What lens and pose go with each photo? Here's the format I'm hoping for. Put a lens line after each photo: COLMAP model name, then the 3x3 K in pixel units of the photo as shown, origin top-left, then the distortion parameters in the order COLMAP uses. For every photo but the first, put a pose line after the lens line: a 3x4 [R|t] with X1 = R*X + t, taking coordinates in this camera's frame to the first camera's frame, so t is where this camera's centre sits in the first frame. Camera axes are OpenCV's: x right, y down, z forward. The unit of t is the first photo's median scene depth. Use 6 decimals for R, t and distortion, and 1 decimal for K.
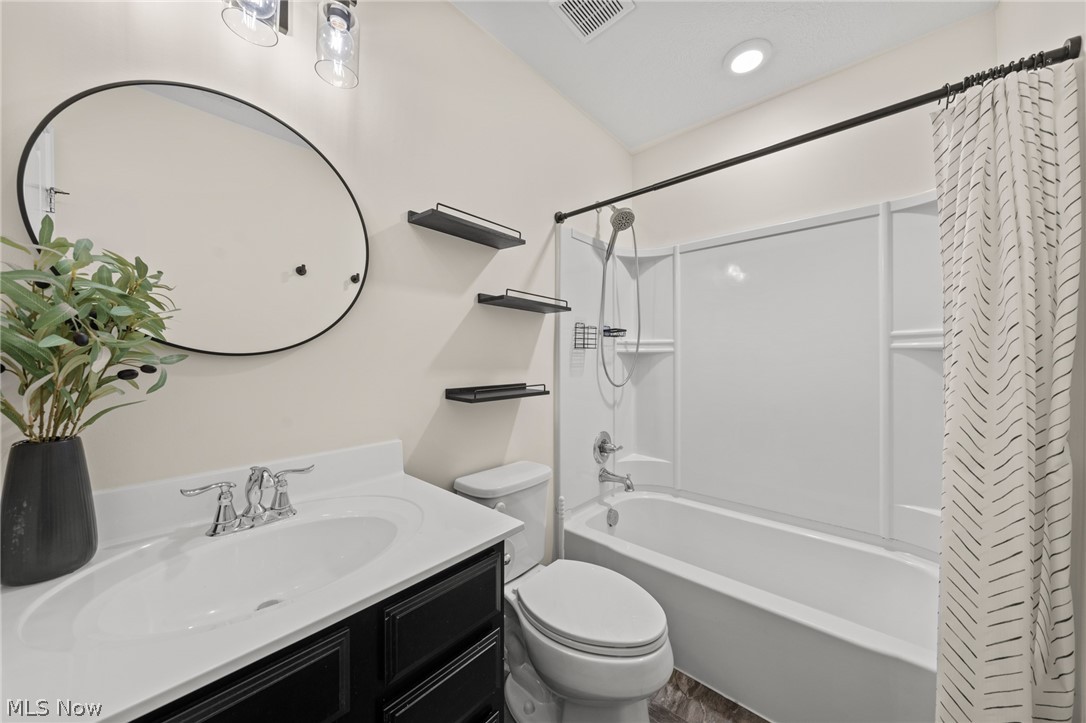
lens RADIAL K [[367.1, 0, 549.5], [0, 367.1, 360.3], [0, 0, 1]] dist [-0.005854, 0.000135]
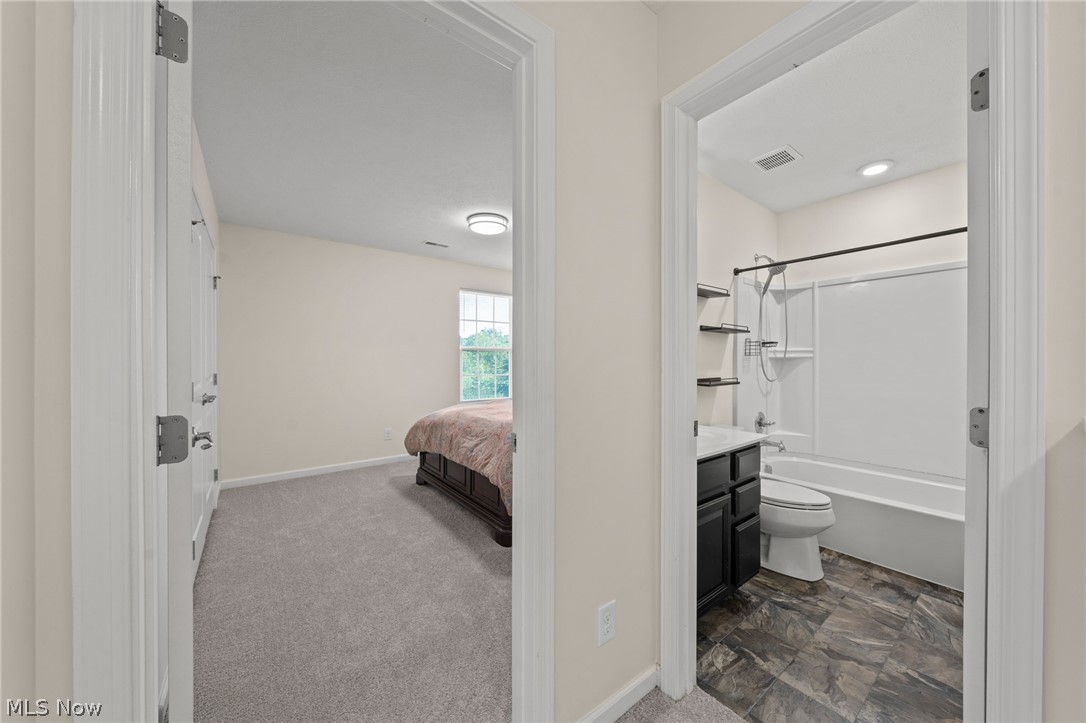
lens RADIAL K [[379.1, 0, 547.3], [0, 379.1, 361.8], [0, 0, 1]] dist [-0.005983, -0.000106]
pose [[0.981017, 0.000855, -0.193918, -0.397084], [-0.000384, 0.999997, 0.002467, -0.008886], [0.193920, -0.002346, 0.981015, -0.646871]]
